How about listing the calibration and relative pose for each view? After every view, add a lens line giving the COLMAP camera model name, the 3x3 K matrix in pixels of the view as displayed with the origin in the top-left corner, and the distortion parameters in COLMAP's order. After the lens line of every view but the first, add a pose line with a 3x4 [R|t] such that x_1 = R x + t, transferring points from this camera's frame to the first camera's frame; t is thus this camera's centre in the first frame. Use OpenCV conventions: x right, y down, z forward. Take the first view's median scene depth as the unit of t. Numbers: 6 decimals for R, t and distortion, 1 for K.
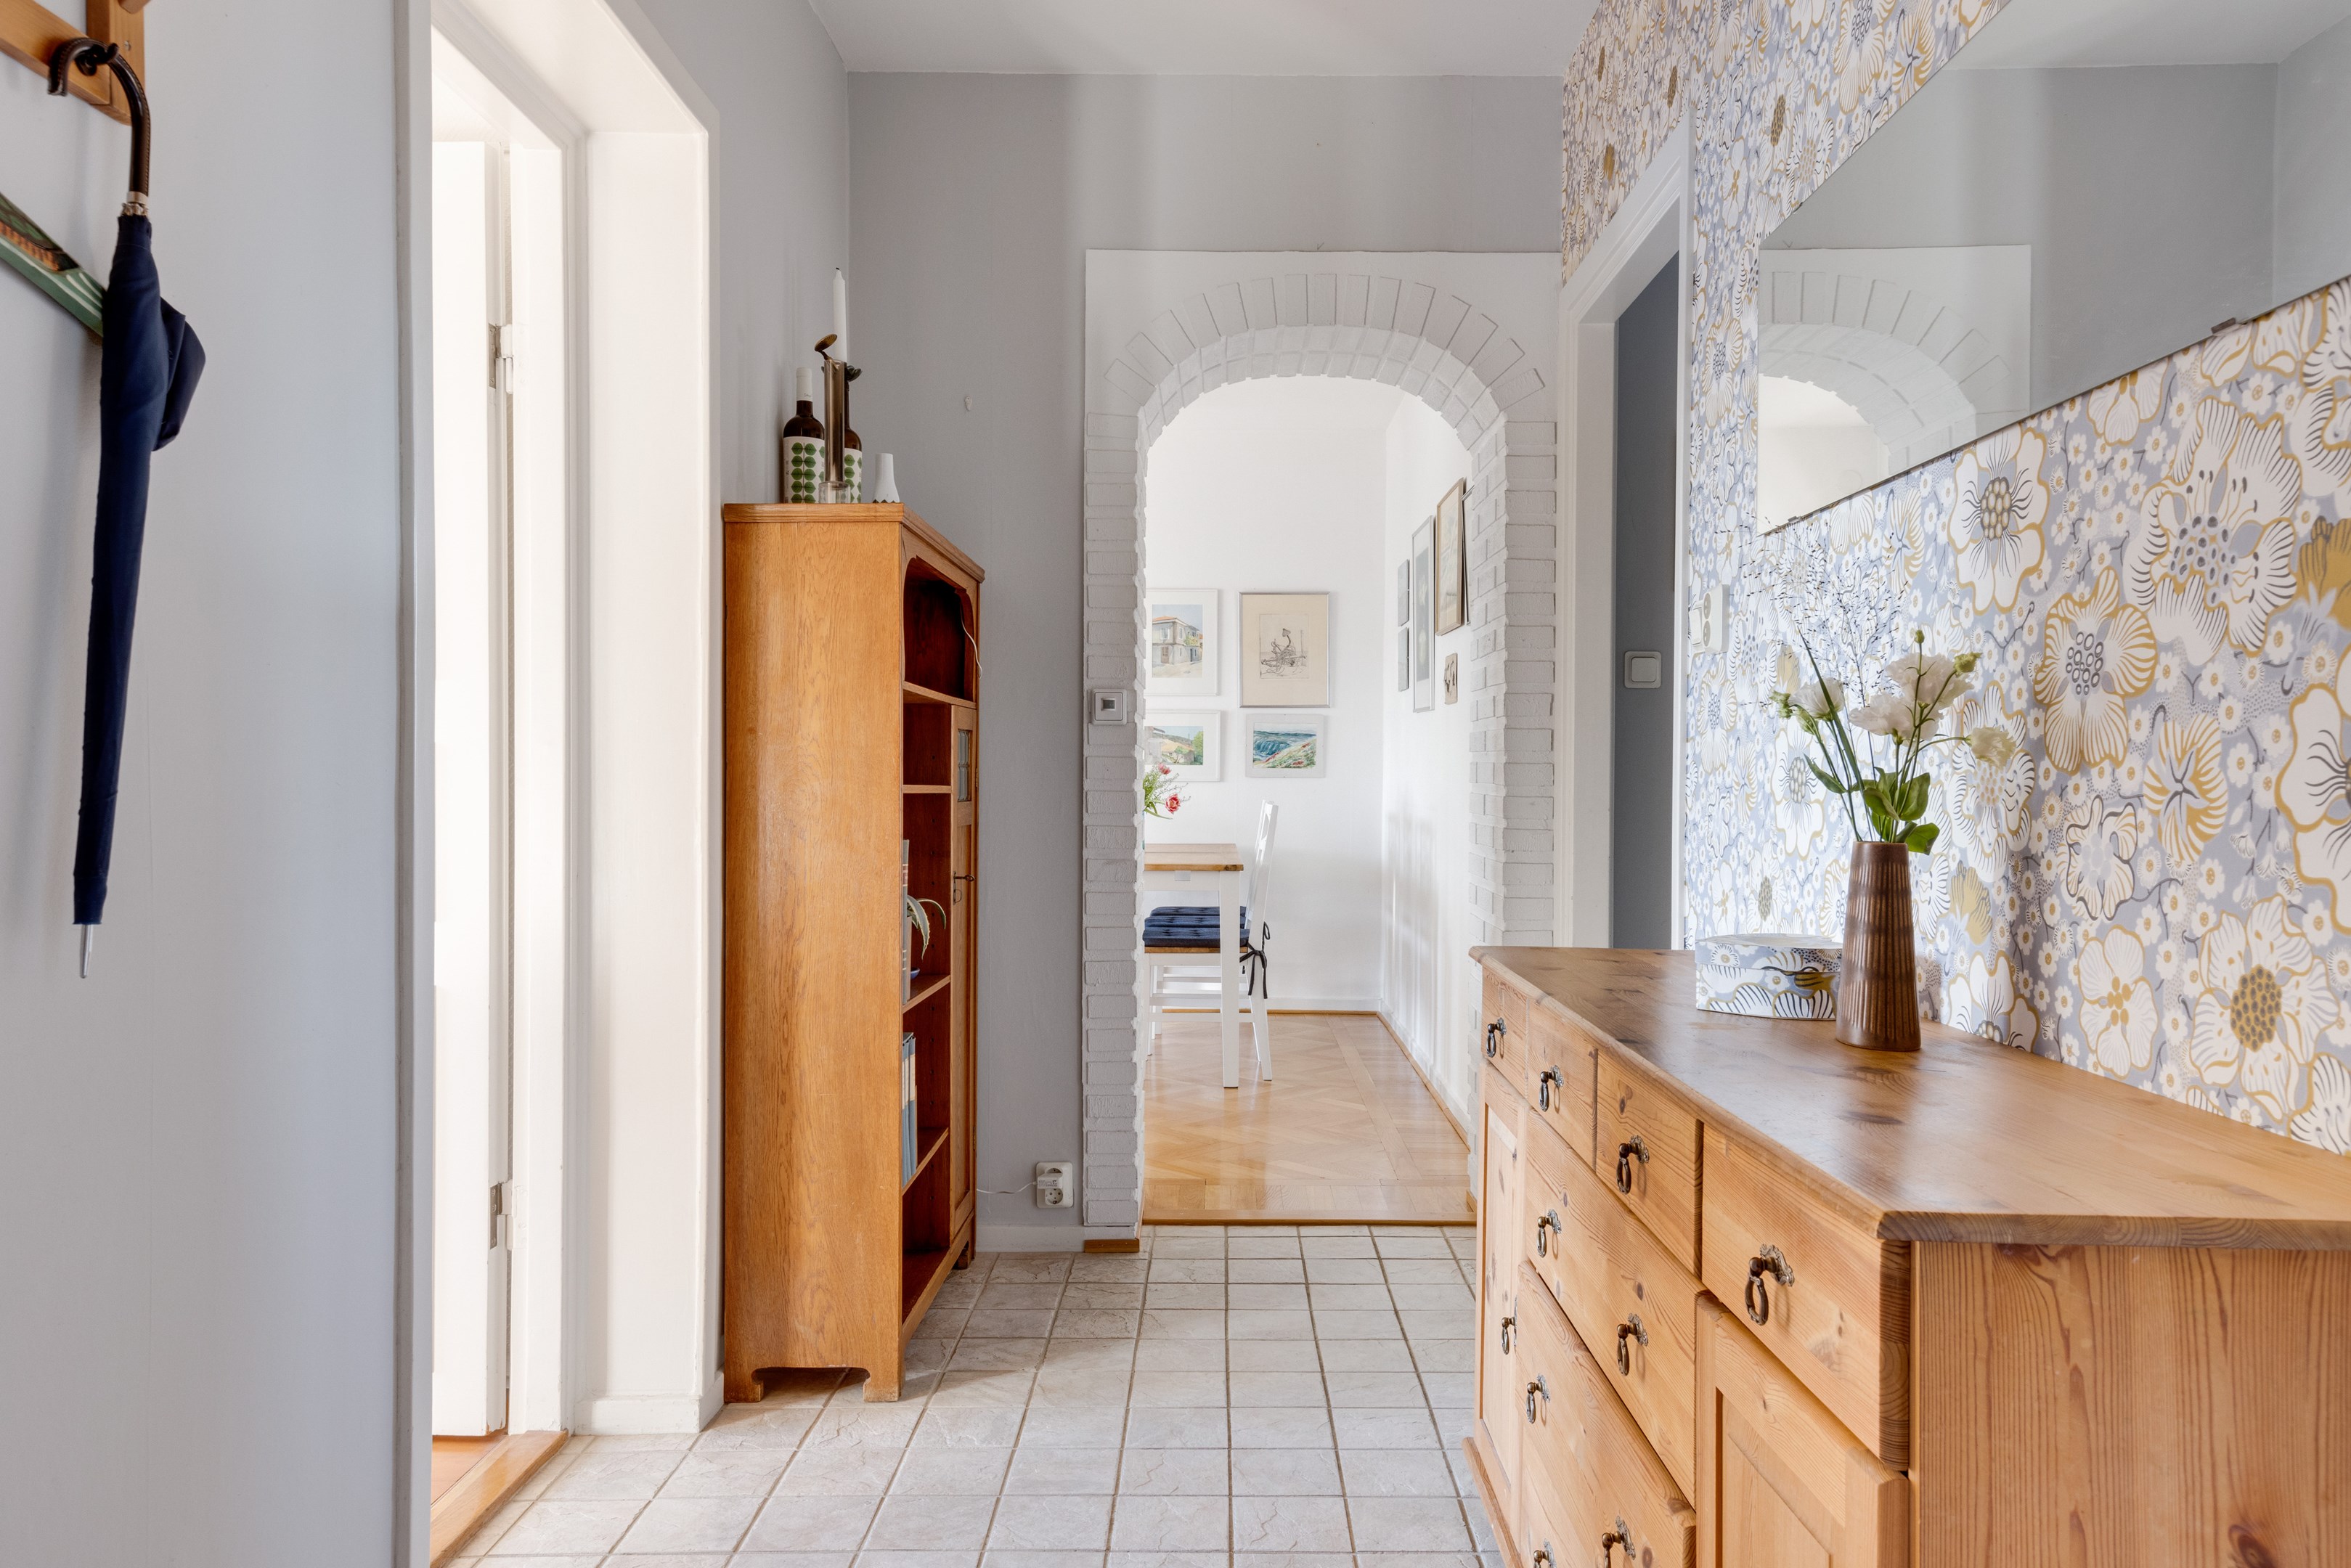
lens RADIAL K [[1613.3, 0, 1178.3], [0, 1613.3, 784.2], [0, 0, 1]] dist [-0.000837, -0.003277]
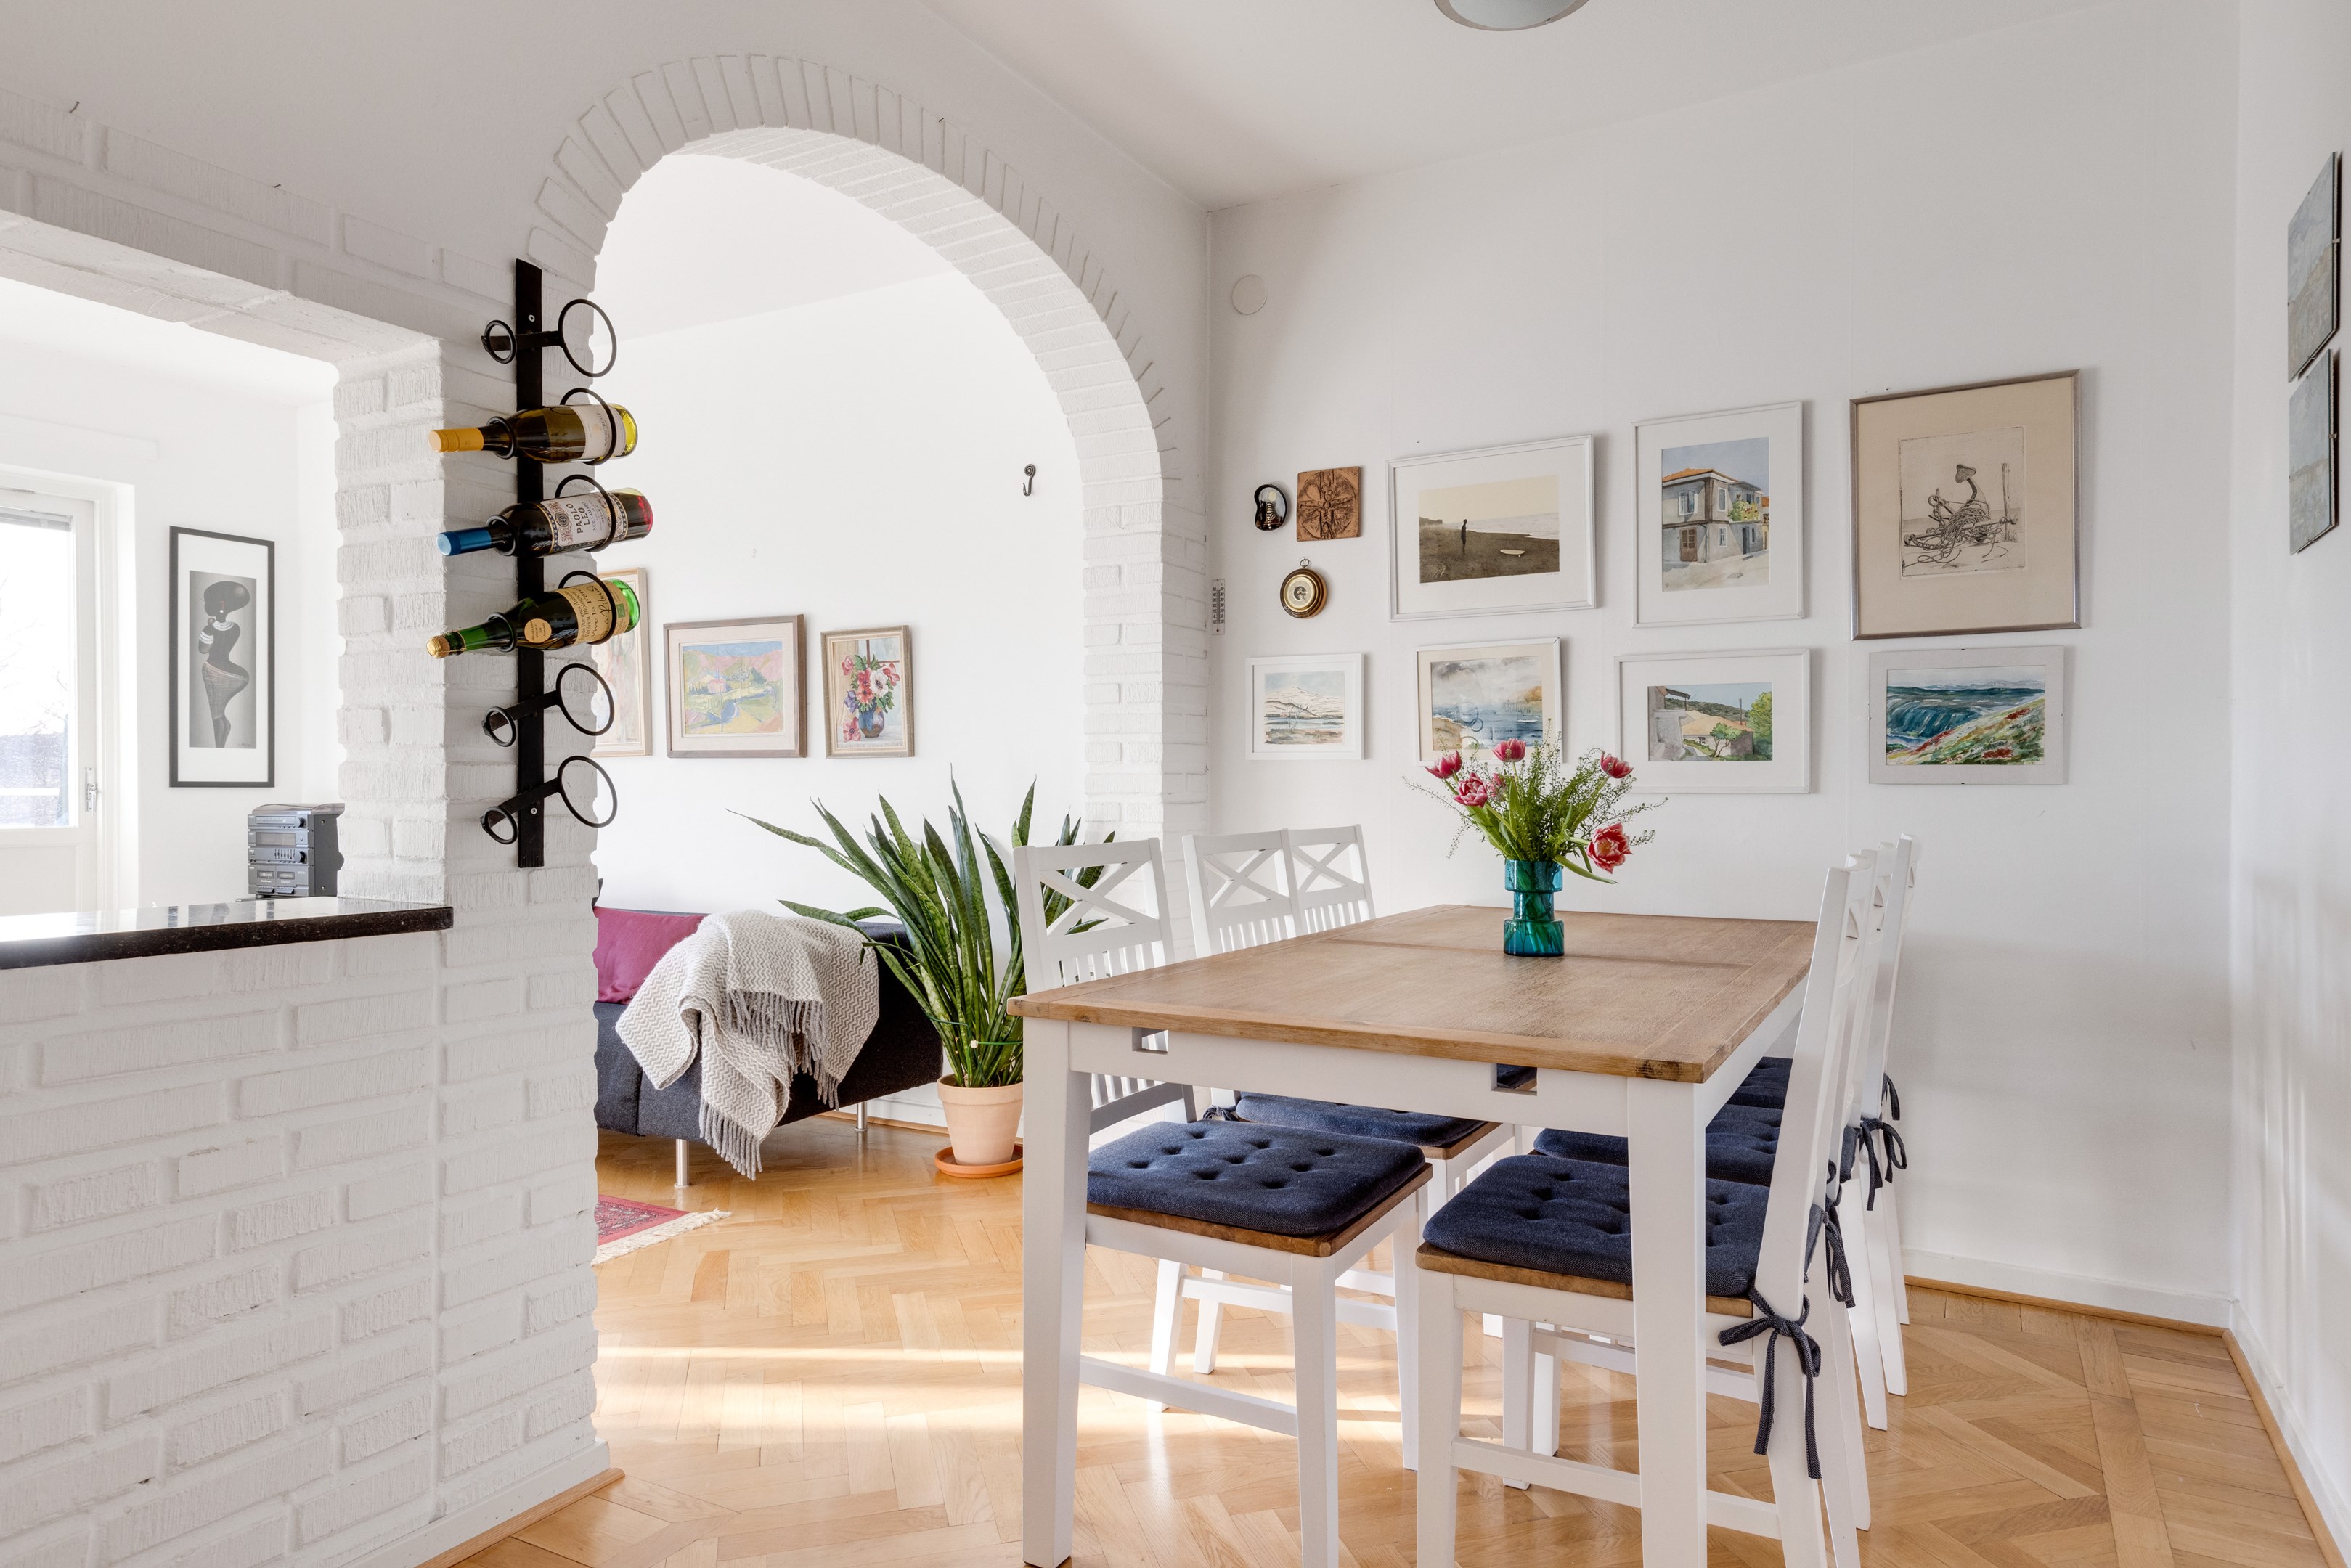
lens RADIAL K [[1400.9, 0, 1179.0], [0, 1400.9, 803.2], [0, 0, 1]] dist [0.033005, 0.001117]
pose [[0.883709, -0.004819, -0.468011, 0.057332], [0.006318, 0.999979, 0.001633, -0.000493], [0.467994, -0.004400, 0.883721, 0.531090]]
